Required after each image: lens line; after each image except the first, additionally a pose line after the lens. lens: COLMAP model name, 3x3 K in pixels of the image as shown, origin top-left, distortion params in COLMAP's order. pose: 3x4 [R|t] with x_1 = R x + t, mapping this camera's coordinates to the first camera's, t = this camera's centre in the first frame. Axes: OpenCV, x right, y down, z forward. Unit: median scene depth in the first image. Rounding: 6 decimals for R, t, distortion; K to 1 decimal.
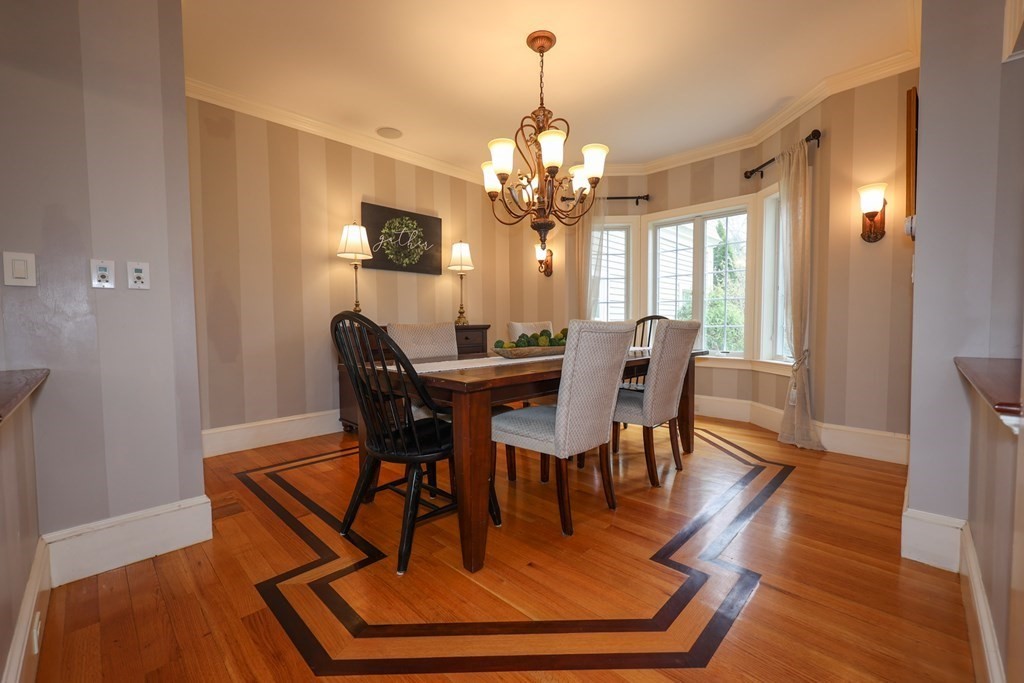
lens RADIAL K [[424.7, 0, 513.7], [0, 424.7, 344.1], [0, 0, 1]] dist [0.000838, 0.000053]
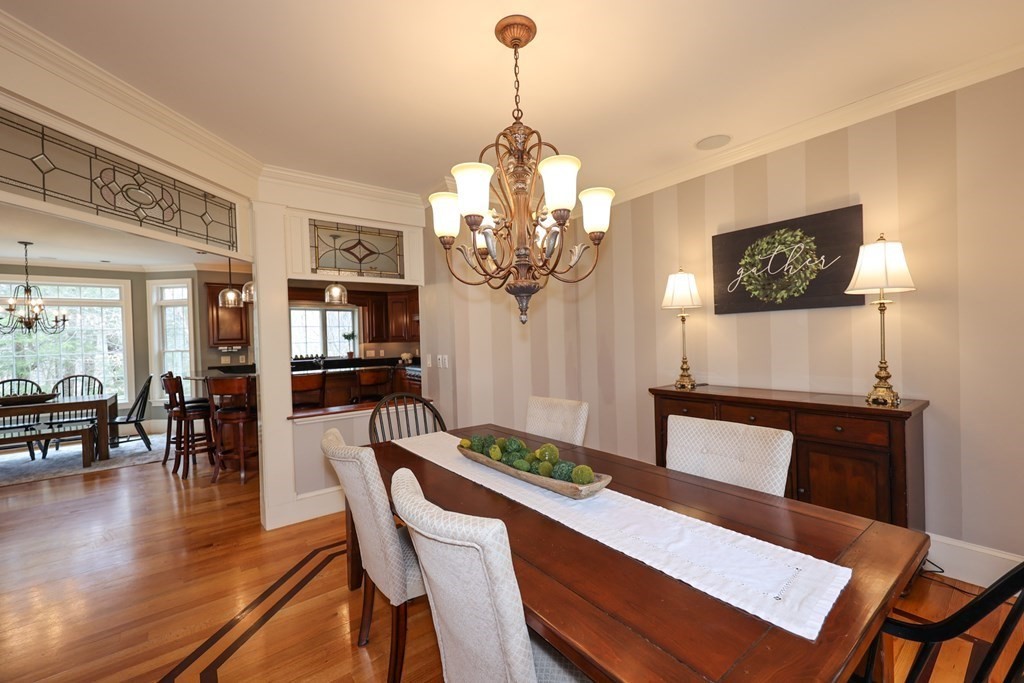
lens RADIAL K [[418.1, 0, 510.3], [0, 418.1, 341.1], [0, 0, 1]] dist [0.000036, -0.000222]
pose [[-0.137698, 0.020888, -0.990254, 0.478024], [-0.016980, 0.999581, 0.023446, -0.133889], [0.990329, 0.020043, -0.137286, 0.684304]]
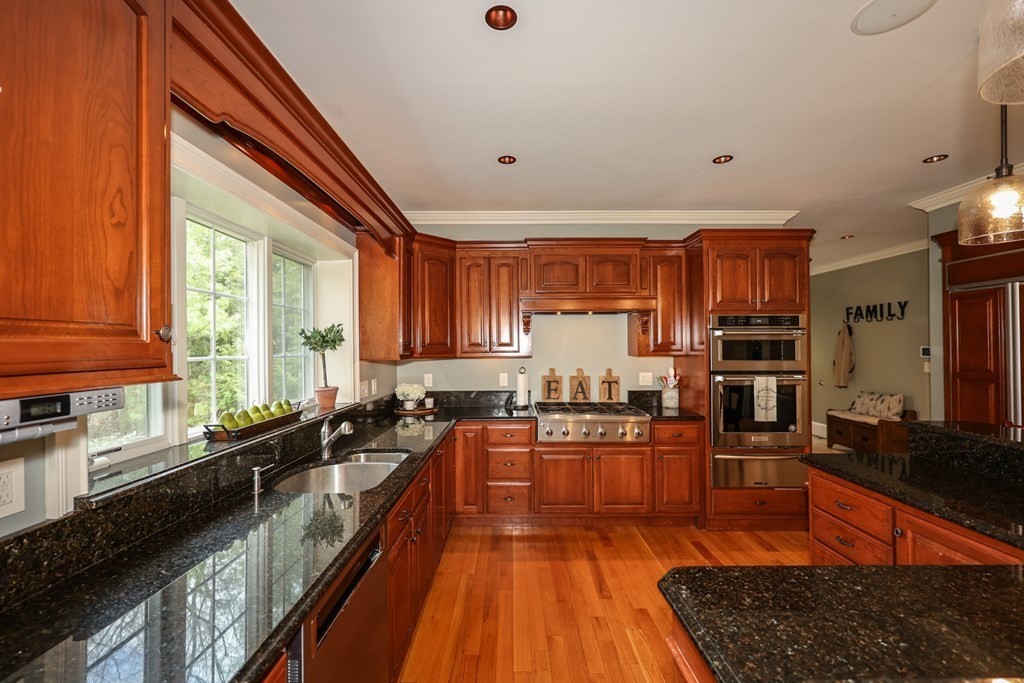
lens RADIAL K [[418.1, 0, 510.3], [0, 418.1, 341.1], [0, 0, 1]] dist [0.000036, -0.000222]
pose [[0.701944, -0.003686, -0.712223, -0.720614], [-0.037449, 0.998412, -0.042075, -0.078569], [0.711247, 0.056206, 0.700691, -0.593882]]
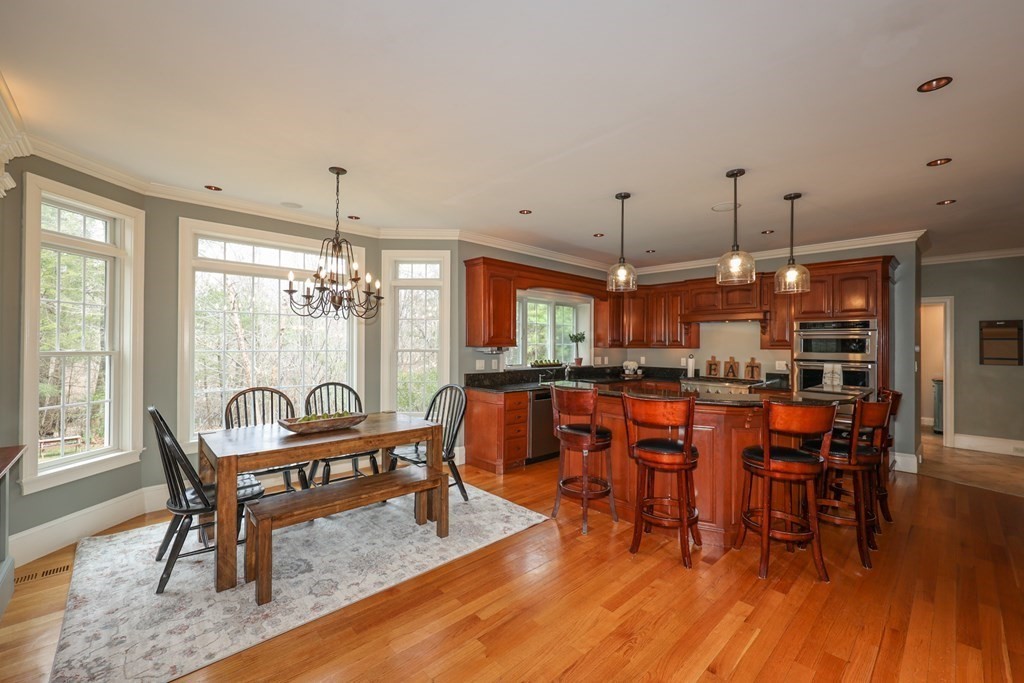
lens RADIAL K [[418.1, 0, 510.3], [0, 418.1, 341.1], [0, 0, 1]] dist [0.000036, -0.000222]
pose [[-0.043285, 0.004502, -0.999053, 0.203375], [-0.056414, 0.998383, 0.006944, -0.083381], [0.997469, 0.056661, -0.042961, -0.529000]]
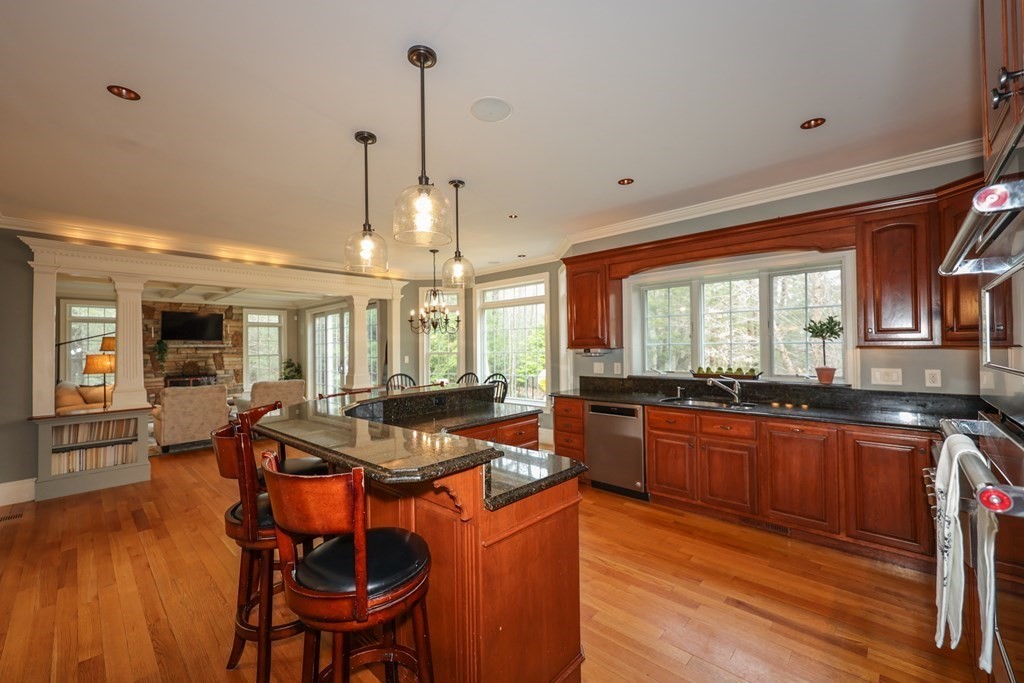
lens RADIAL K [[411.3, 0, 510.7], [0, 411.3, 339.6], [0, 0, 1]] dist [-0.000217, -0.000114]
pose [[-0.999586, 0.022753, -0.017582, -0.754960], [0.022221, 0.999306, 0.029912, -0.116232], [0.018251, 0.029509, -0.999398, 0.447558]]
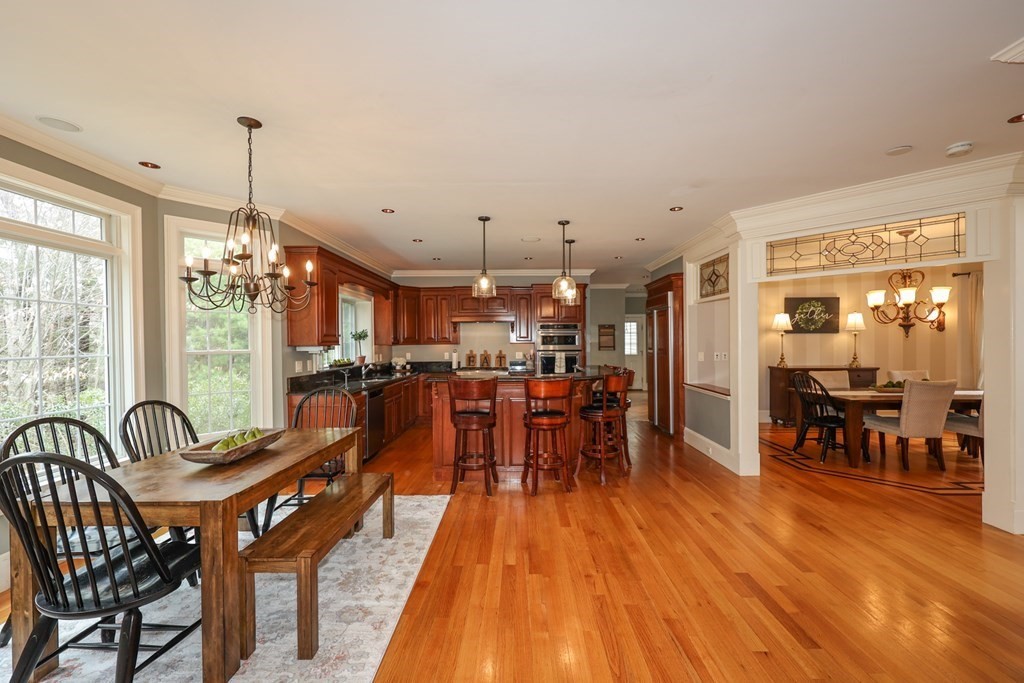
lens RADIAL K [[424.7, 0, 509.7], [0, 424.7, 344.3], [0, 0, 1]] dist [0.000669, 0.000033]
pose [[0.683662, 0.010886, -0.729718, 0.153269], [-0.035547, 0.999199, -0.018398, -0.057211], [0.728933, 0.038517, 0.683501, -1.019539]]
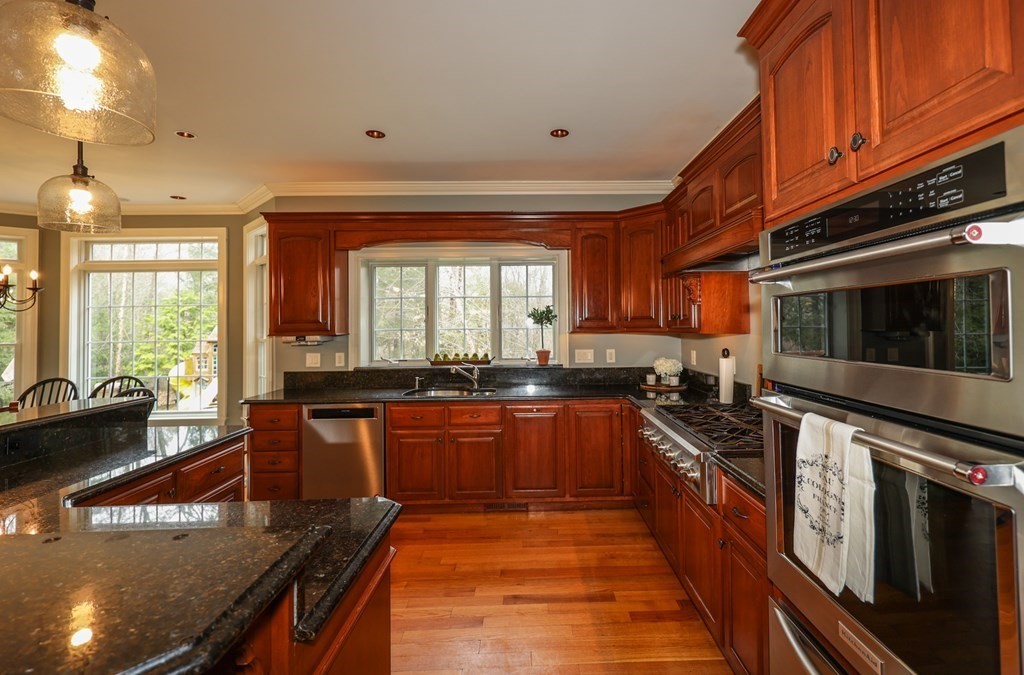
lens RADIAL K [[442.1, 0, 537.3], [0, 442.1, 315.0], [0, 0, 1]] dist [0.000327, 0.000073]
pose [[-0.700823, 0.004023, -0.713324, -0.675706], [-0.012876, 0.999750, 0.018290, -0.119747], [0.713219, 0.022003, -0.700596, 0.333351]]
